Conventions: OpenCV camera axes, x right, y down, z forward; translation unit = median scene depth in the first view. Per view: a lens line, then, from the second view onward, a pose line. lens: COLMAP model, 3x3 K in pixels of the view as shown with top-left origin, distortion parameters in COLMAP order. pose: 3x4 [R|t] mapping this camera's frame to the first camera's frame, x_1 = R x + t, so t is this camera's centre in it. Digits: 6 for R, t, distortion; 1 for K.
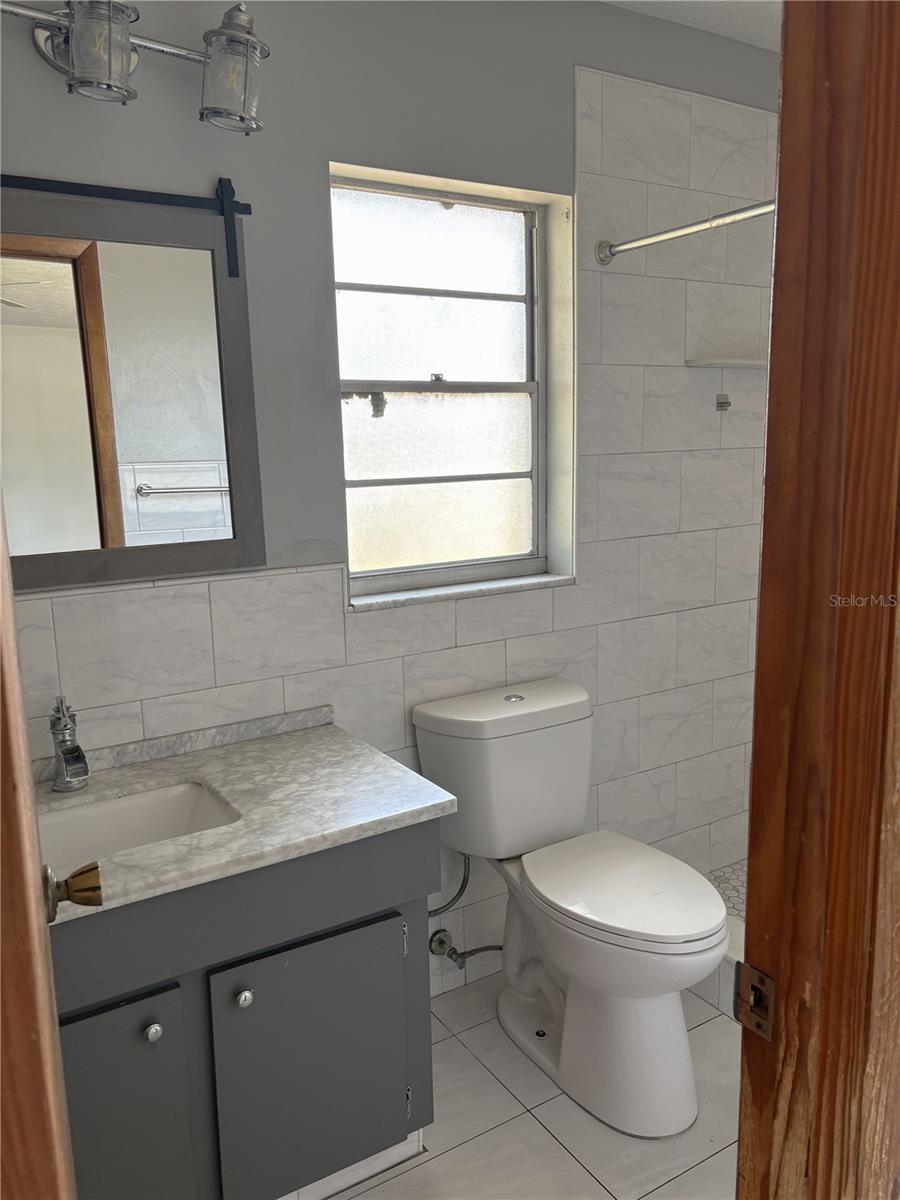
lens RADIAL K [[906.3, 0, 446.3], [0, 906.3, 600.5], [0, 0, 1]] dist [0.044352, -0.048450]
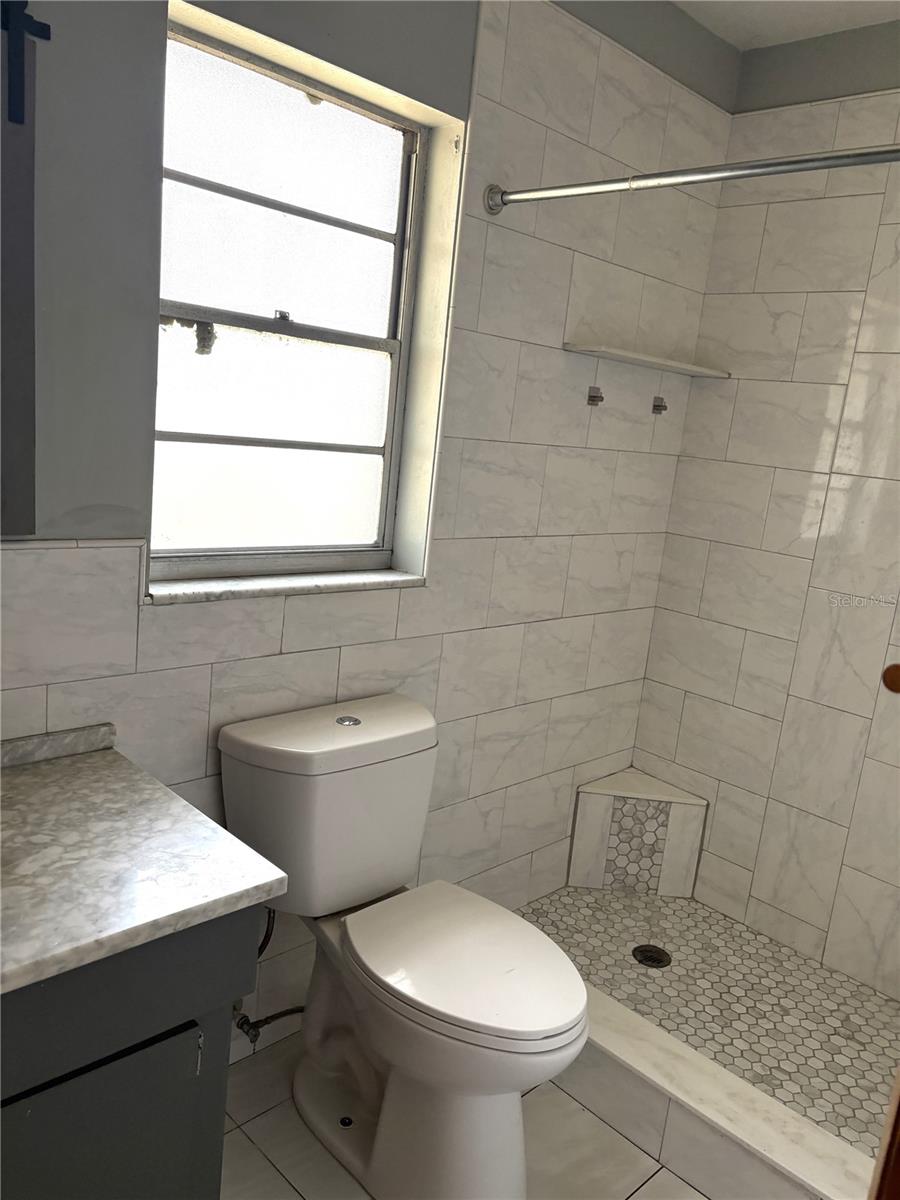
lens RADIAL K [[906.3, 0, 456.0], [0, 906.3, 607.8], [0, 0, 1]] dist [0.044352, -0.048450]
pose [[0.965225, 0.077911, 0.249539, -0.043592], [-0.088180, 0.995646, 0.030225, -0.028154], [-0.246098, -0.051178, 0.967893, 0.177754]]
